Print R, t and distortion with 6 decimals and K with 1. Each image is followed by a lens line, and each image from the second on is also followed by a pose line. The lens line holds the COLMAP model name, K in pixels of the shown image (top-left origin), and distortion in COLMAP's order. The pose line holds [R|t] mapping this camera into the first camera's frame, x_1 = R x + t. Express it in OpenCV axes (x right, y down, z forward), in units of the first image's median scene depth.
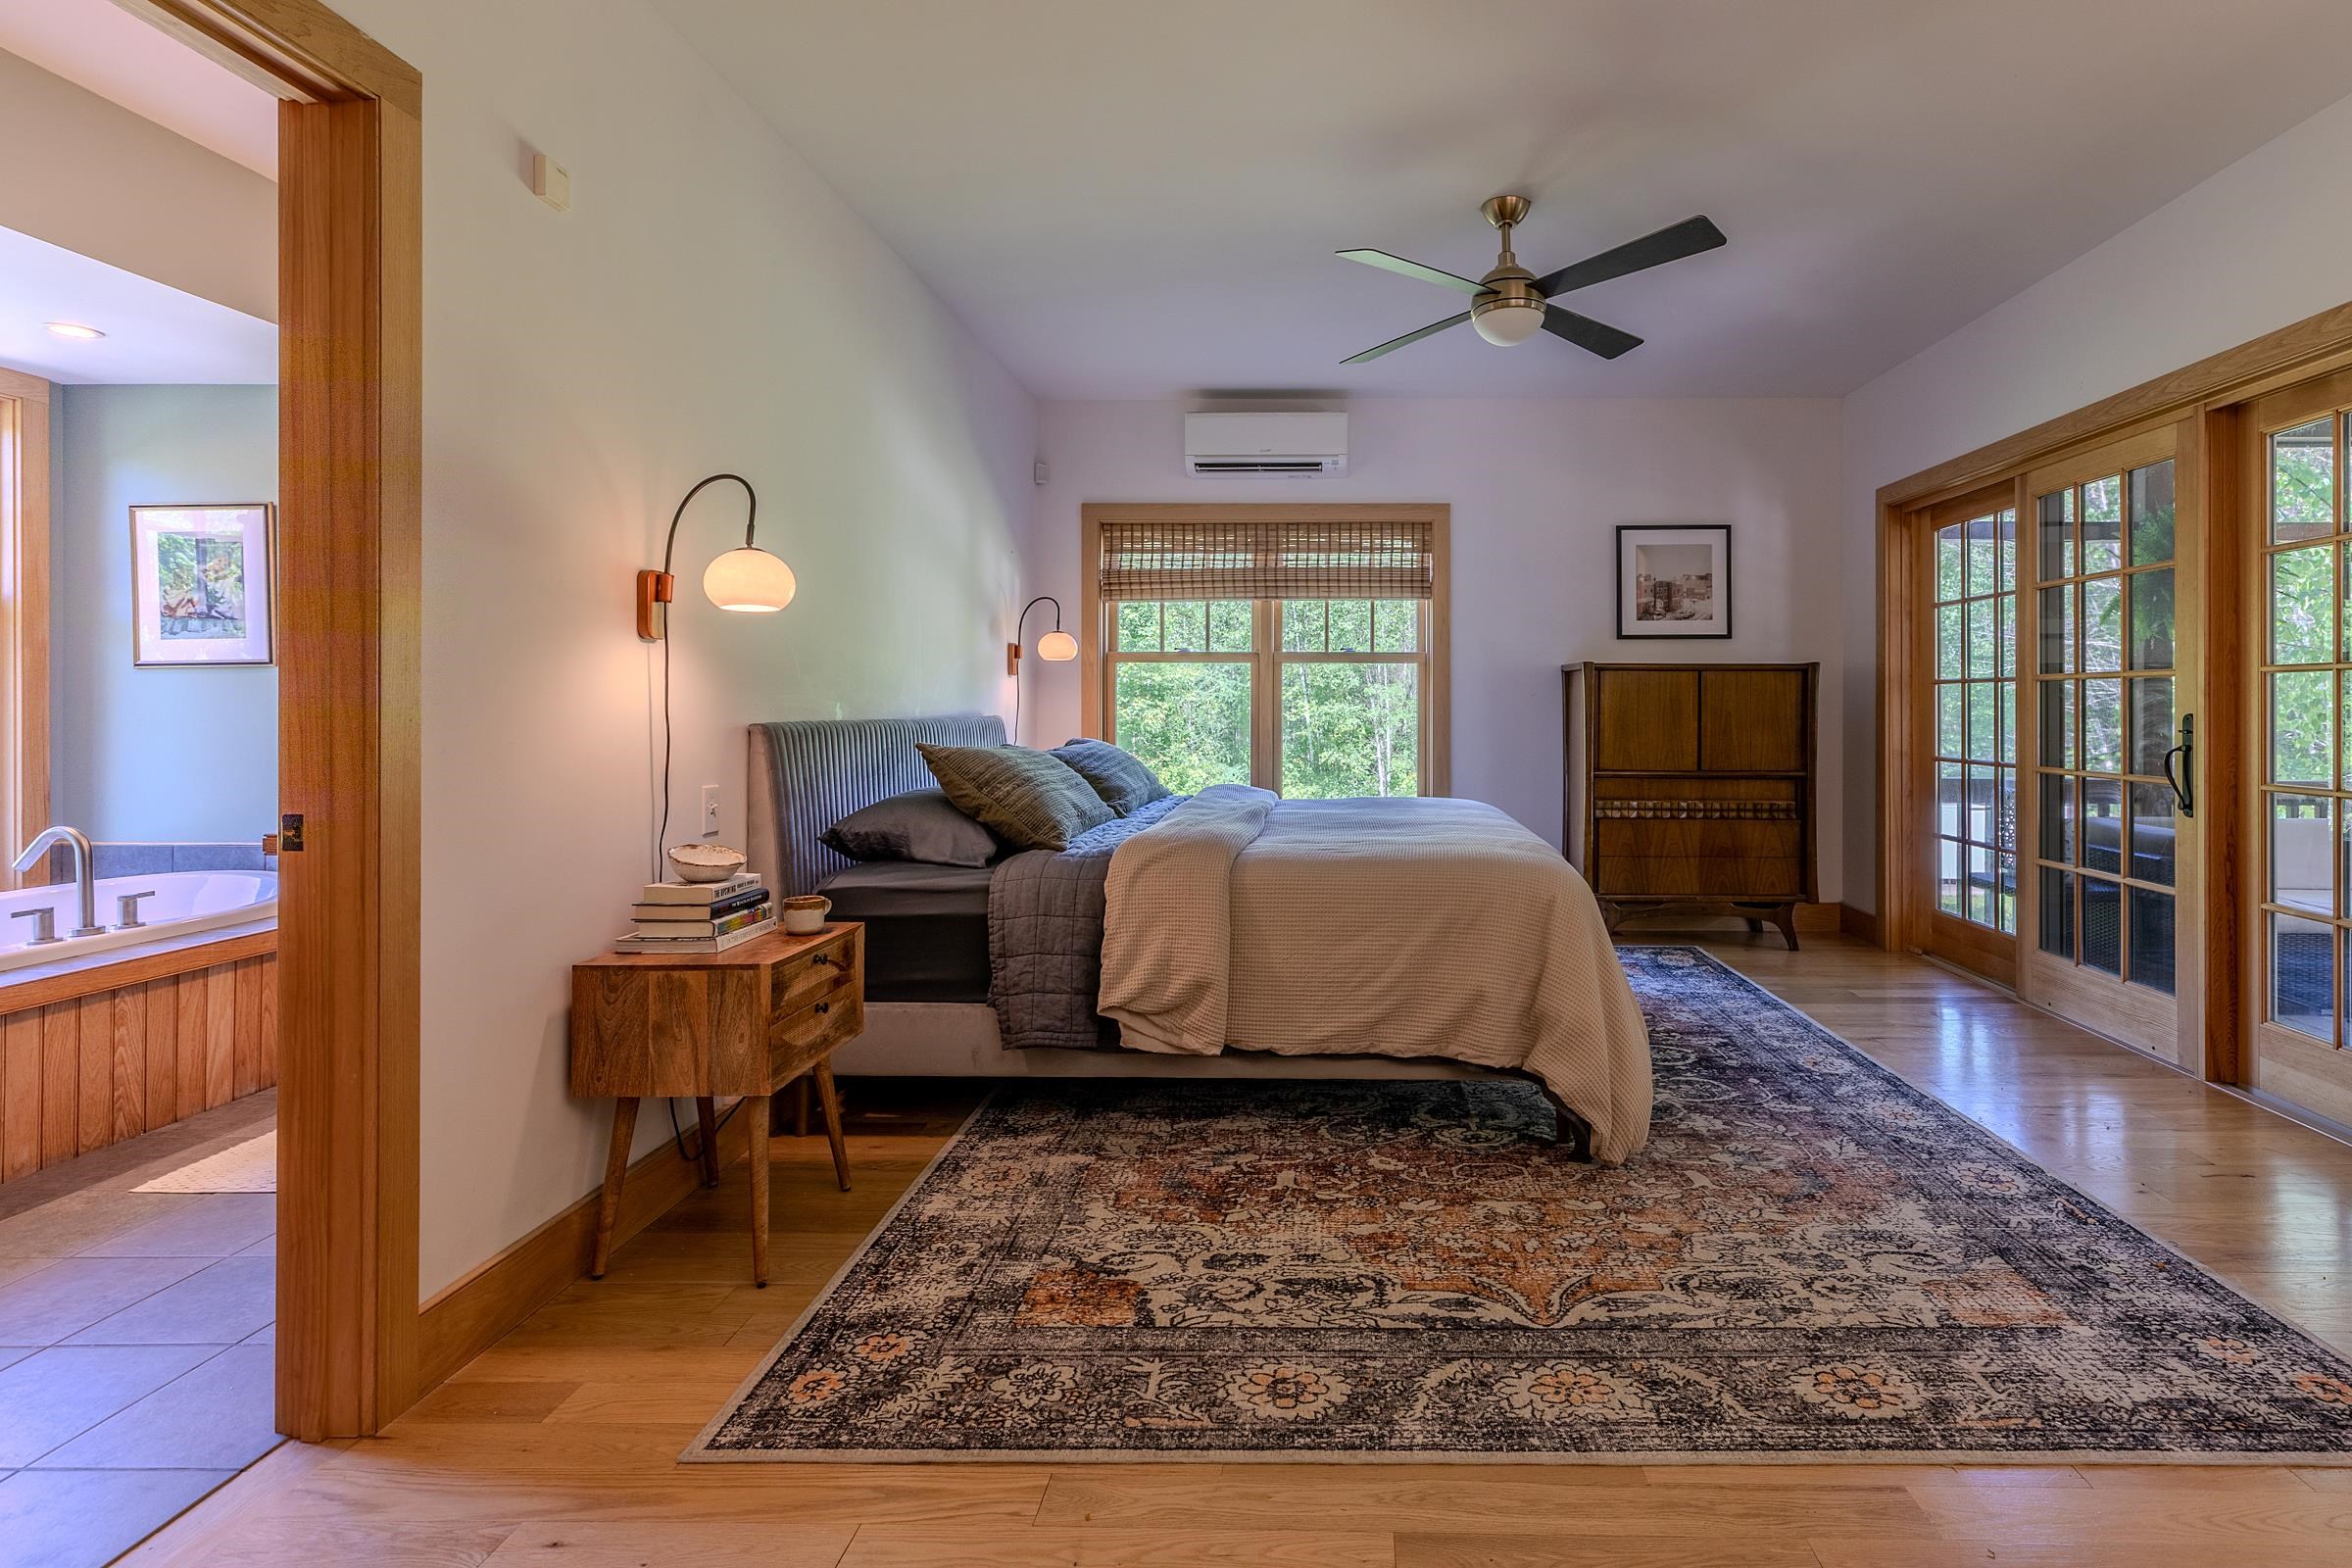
lens RADIAL K [[1025.2, 0, 1180.2], [0, 1025.2, 690.2], [0, 0, 1]] dist [0.003590, 0.000845]
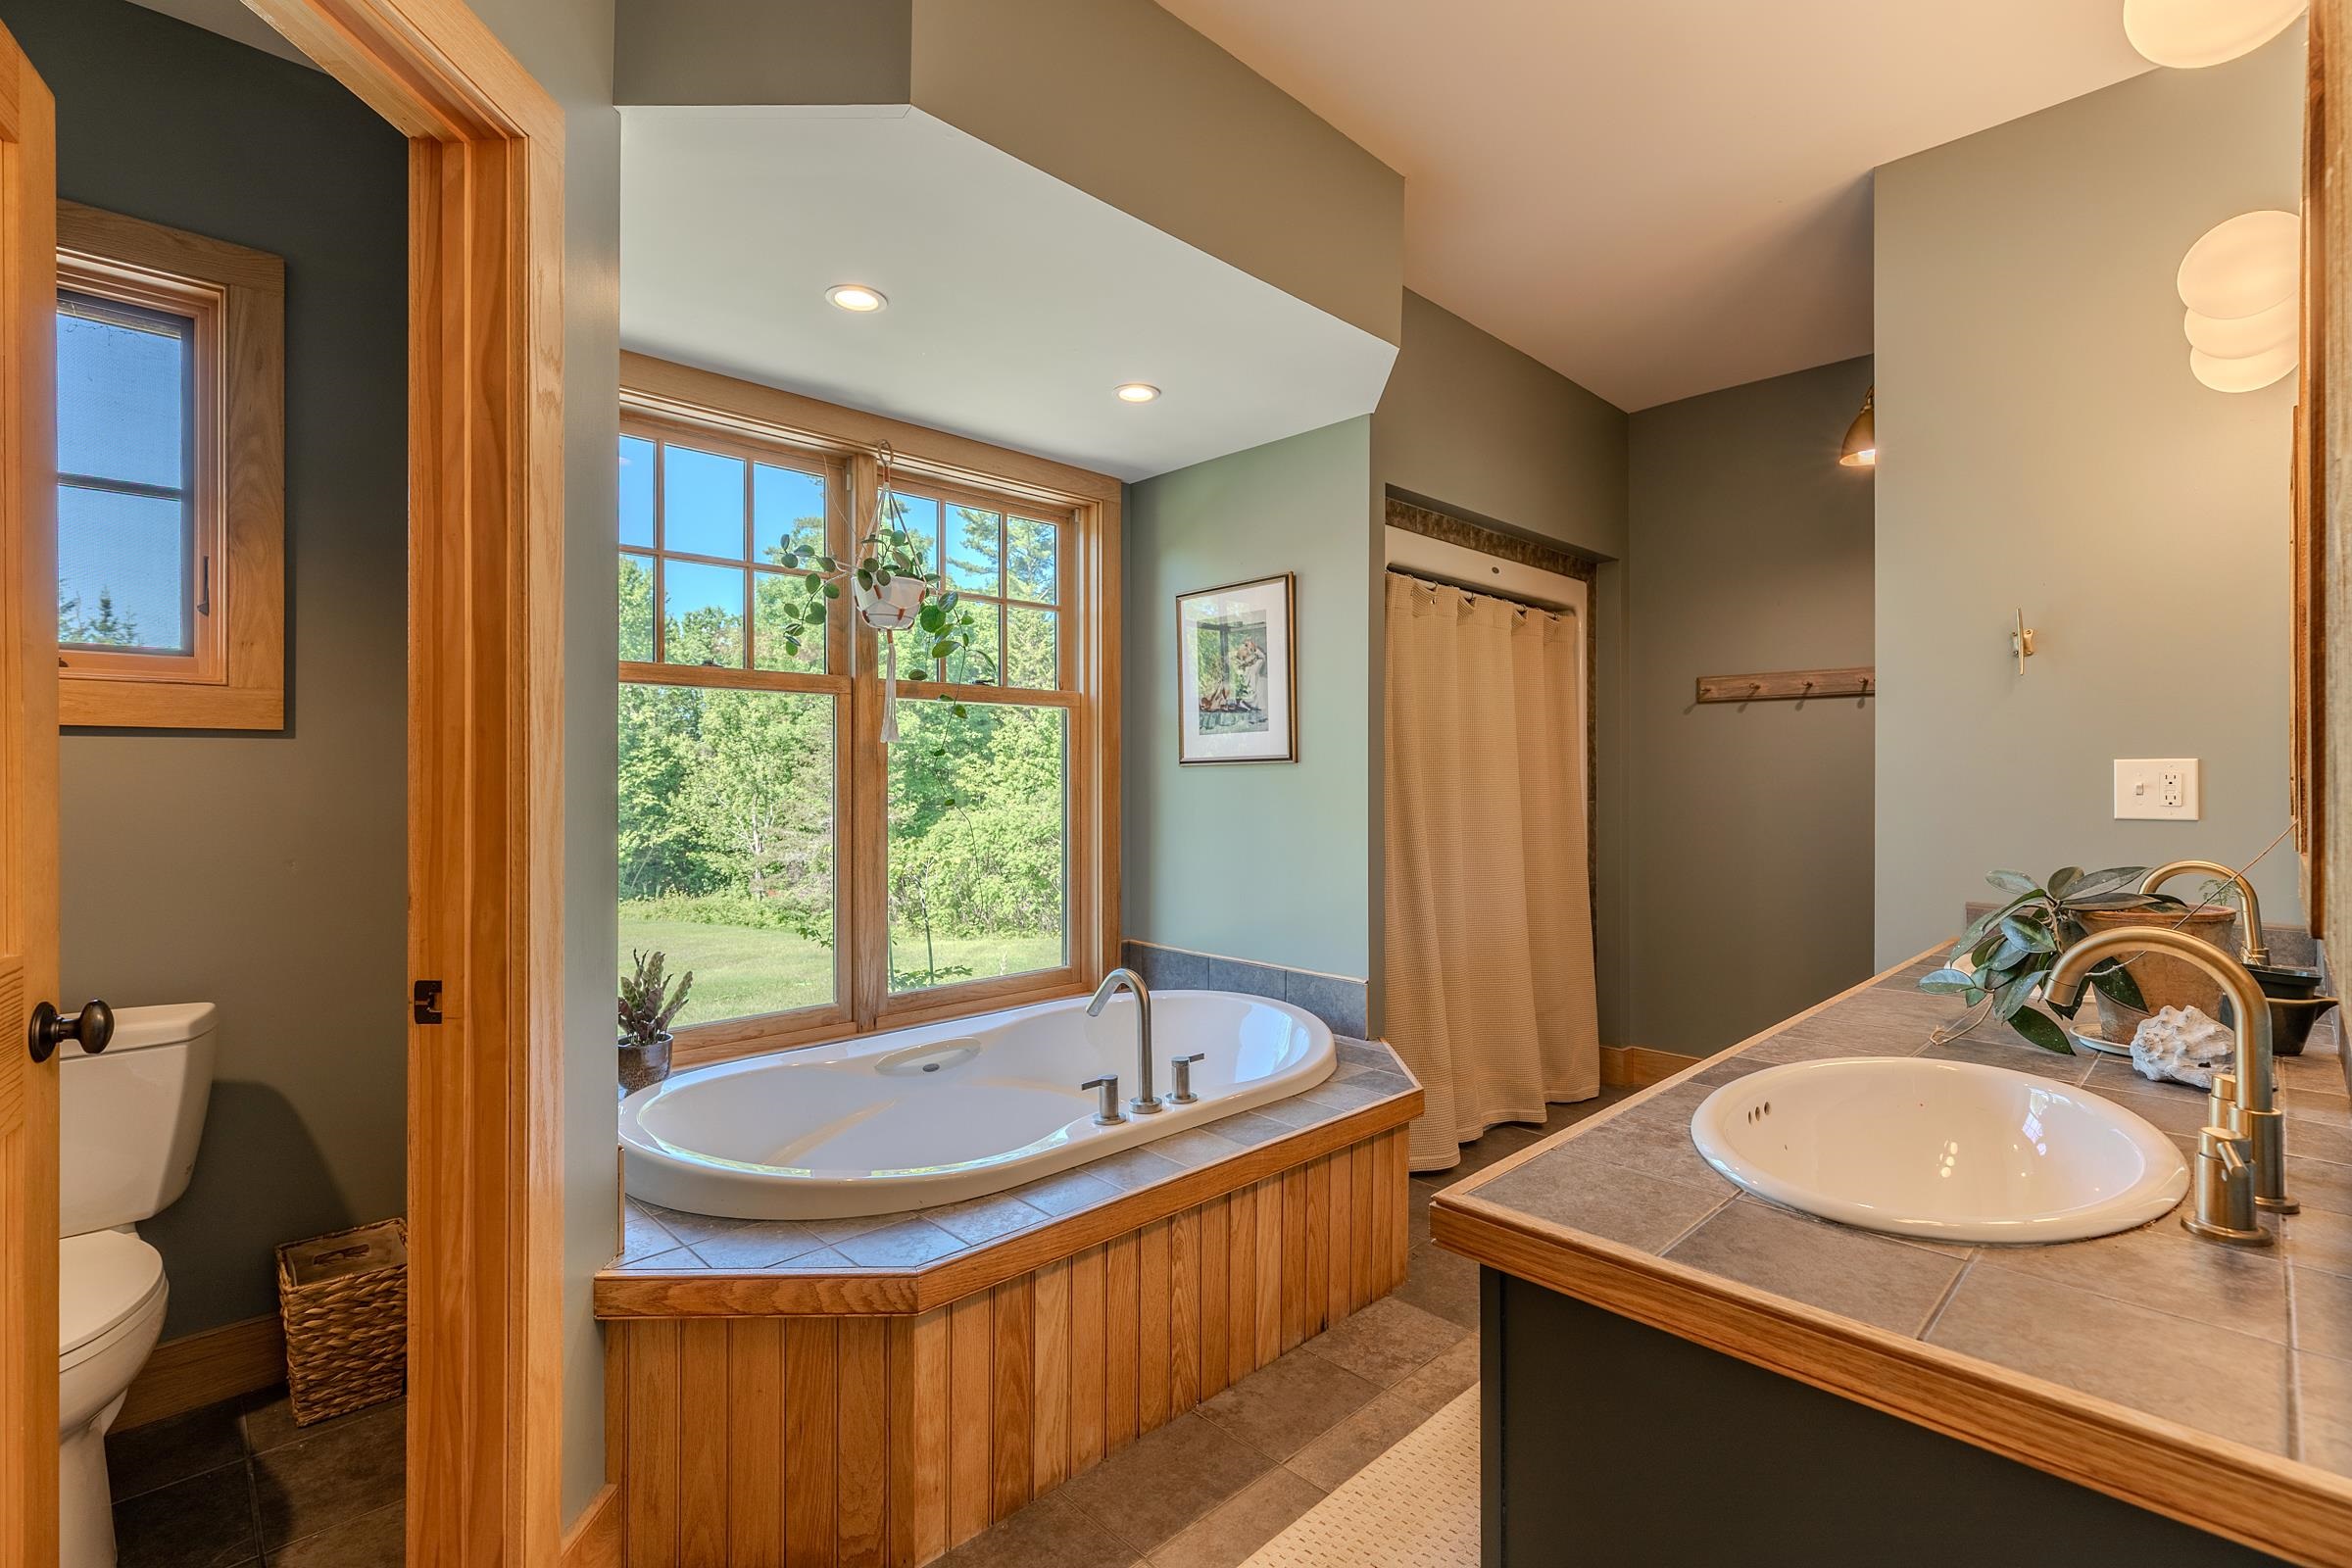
lens RADIAL K [[1089.8, 0, 1155.6], [0, 1089.8, 765.1], [0, 0, 1]] dist [0.002924, 0.000389]
pose [[0.692088, -0.004805, -0.721797, -0.428847], [0.000585, 0.999981, -0.006095, -0.022384], [0.721813, 0.003796, 0.692078, 0.404691]]
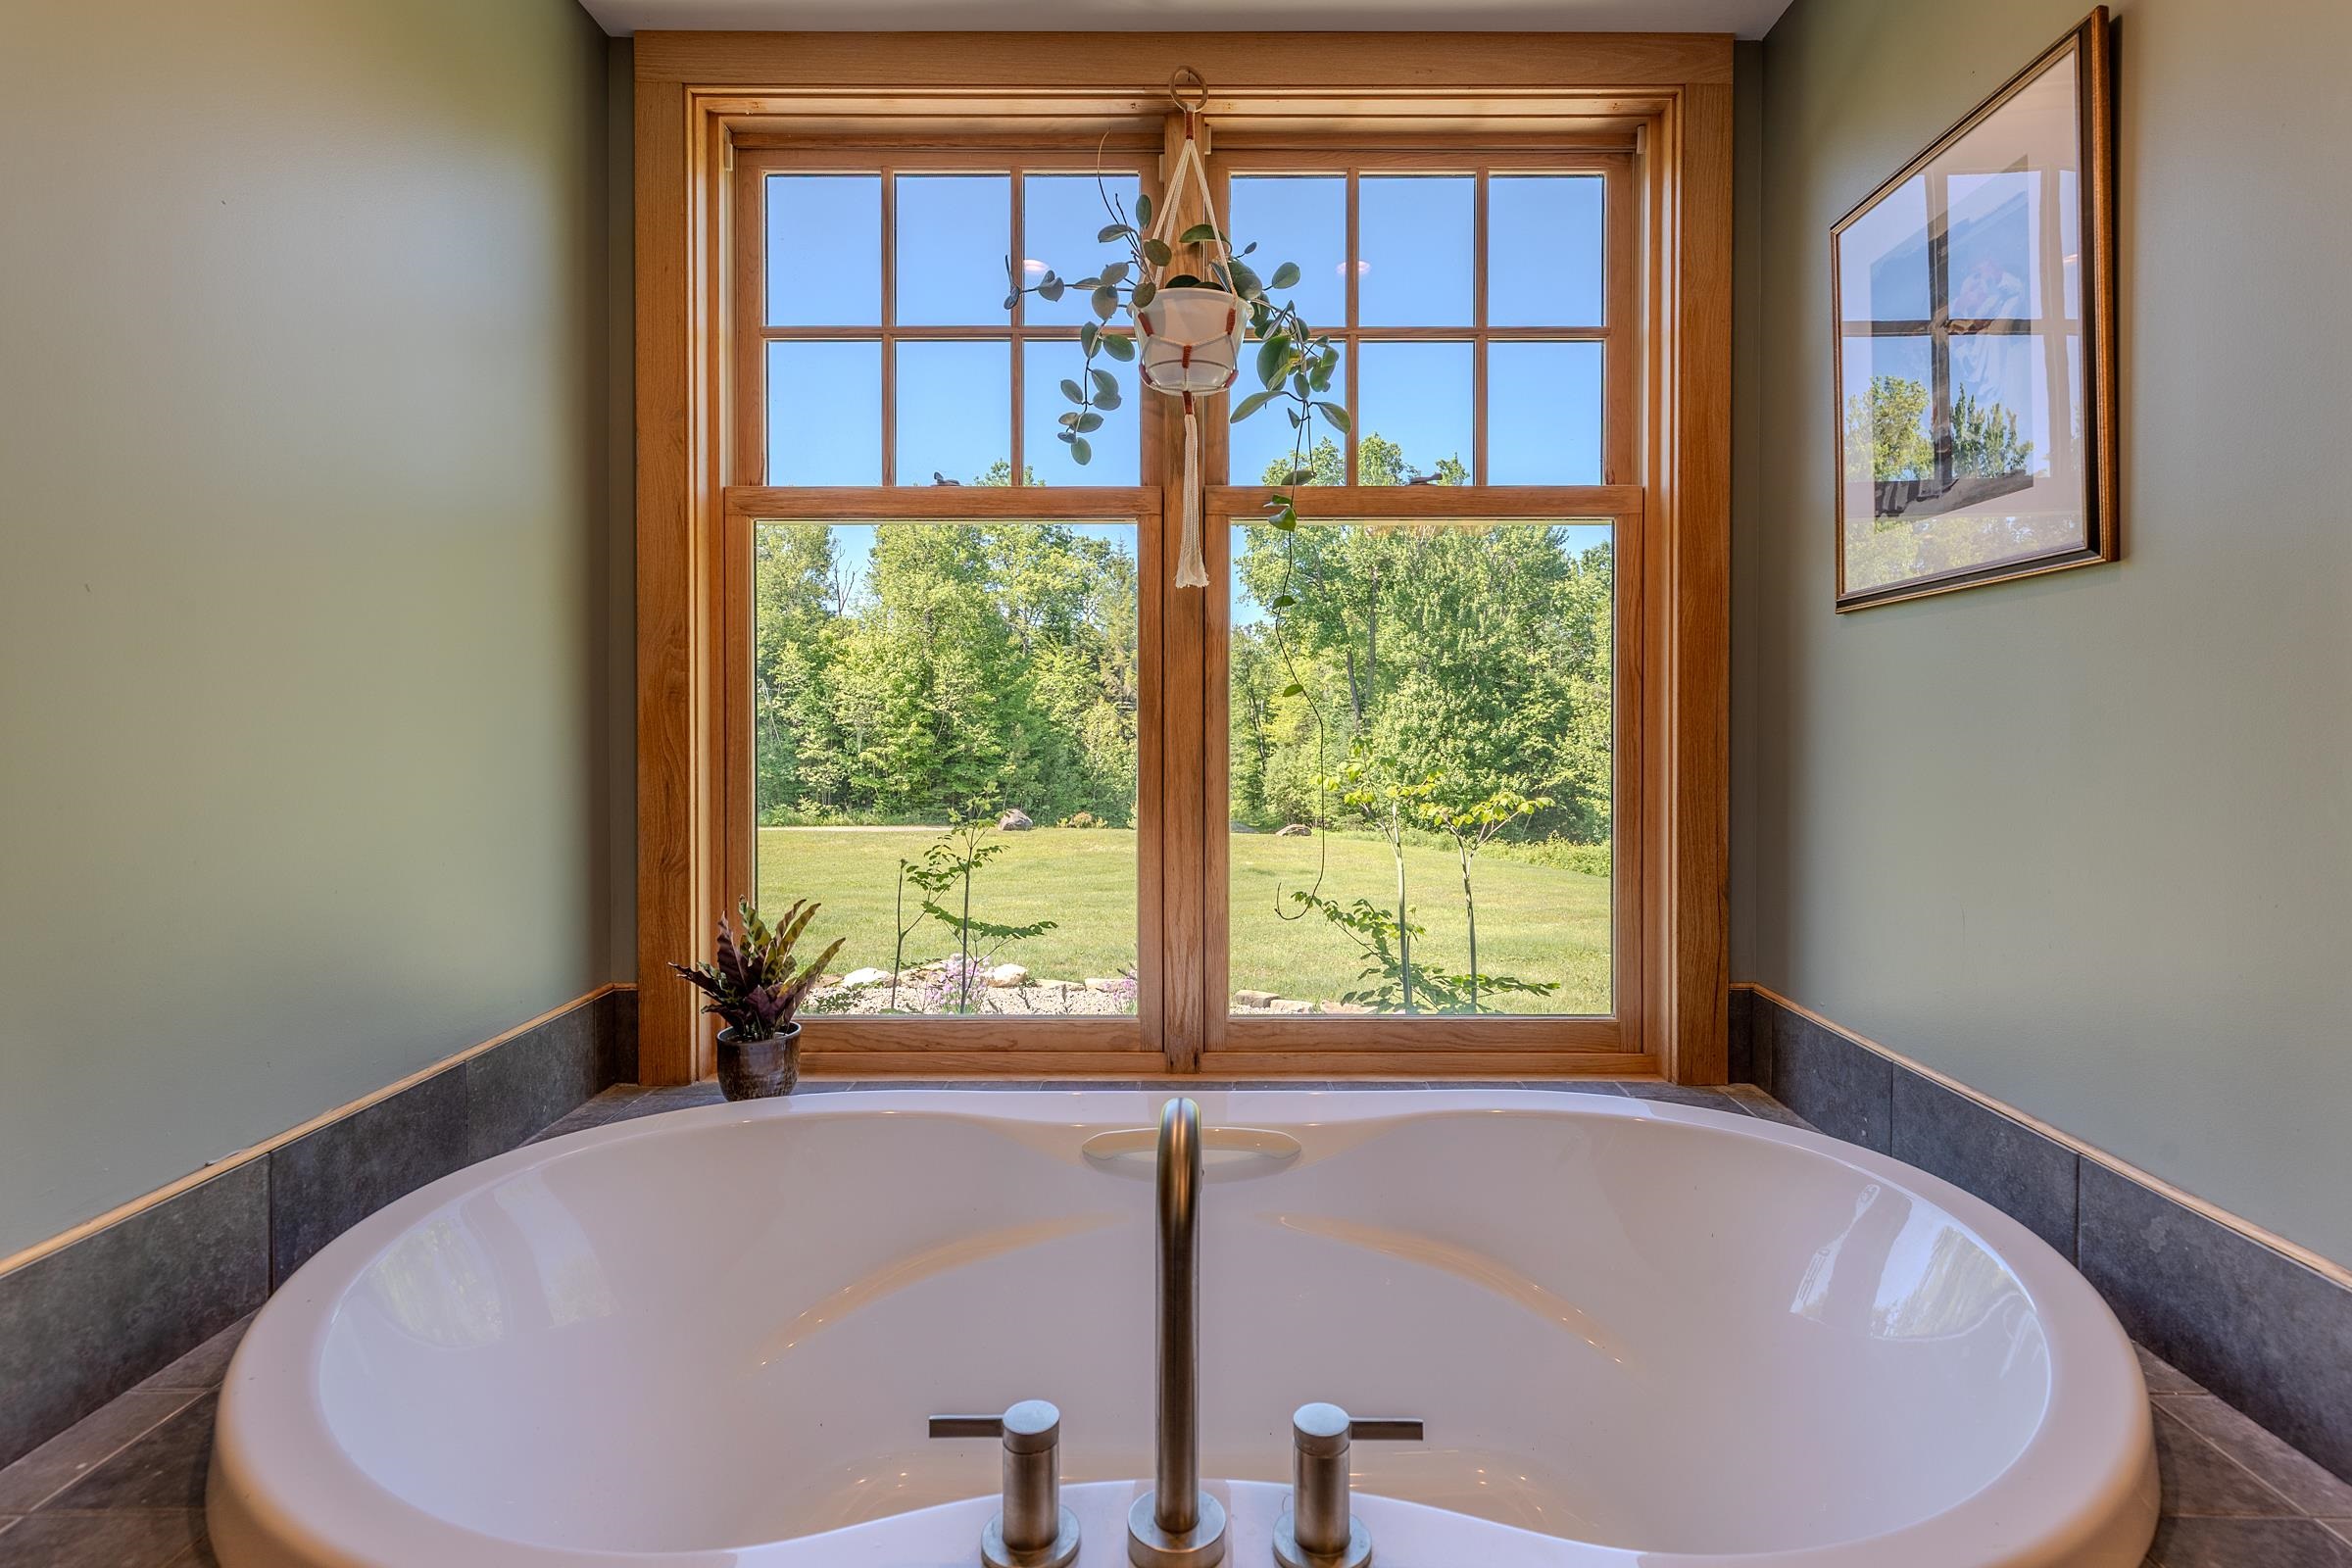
lens RADIAL K [[1139.1, 0, 1182.2], [0, 1139.1, 719.5], [0, 0, 1]] dist [0.003674, 0.000092]
pose [[0.003915, 0.002315, -0.999990, -0.777688], [-0.000501, 0.999997, 0.002314, 0.029998], [0.999992, 0.000492, 0.003916, 1.031808]]
